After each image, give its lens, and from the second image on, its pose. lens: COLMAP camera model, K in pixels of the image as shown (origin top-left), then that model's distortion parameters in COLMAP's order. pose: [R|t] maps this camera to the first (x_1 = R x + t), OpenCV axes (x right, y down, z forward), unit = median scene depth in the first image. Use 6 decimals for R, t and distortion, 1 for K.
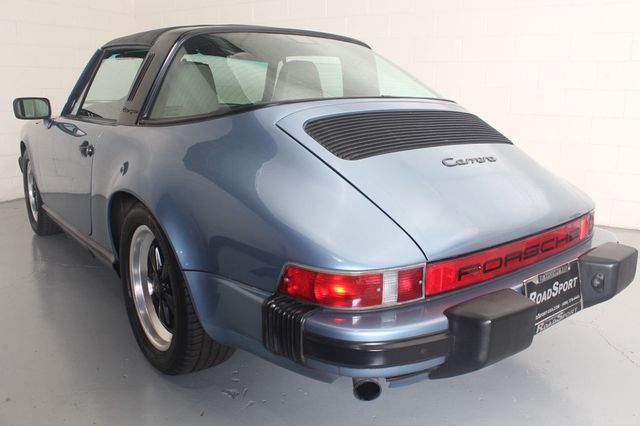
lens RADIAL K [[526.6, 0, 320.0], [0, 526.6, 213.0], [0, 0, 1]] dist [-0.108797, 0.000819]
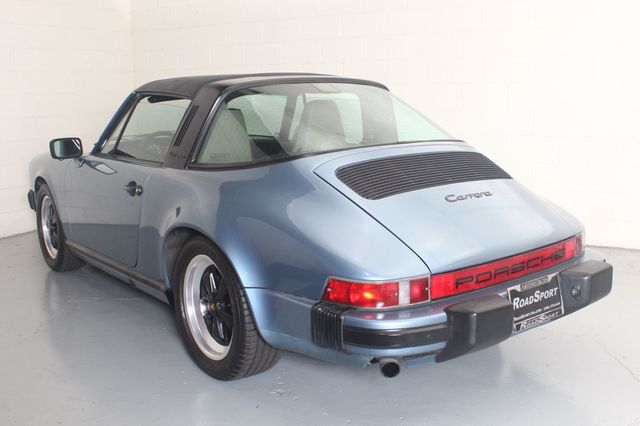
lens RADIAL K [[684.5, 0, 320.0], [0, 684.5, 213.0], [0, 0, 1]] dist [-0.089457, -0.005312]
pose [[0.999690, -0.022536, -0.010557, -0.055270], [0.022007, 0.998615, -0.047787, 0.010433], [0.011619, 0.047540, 0.998802, -0.685257]]
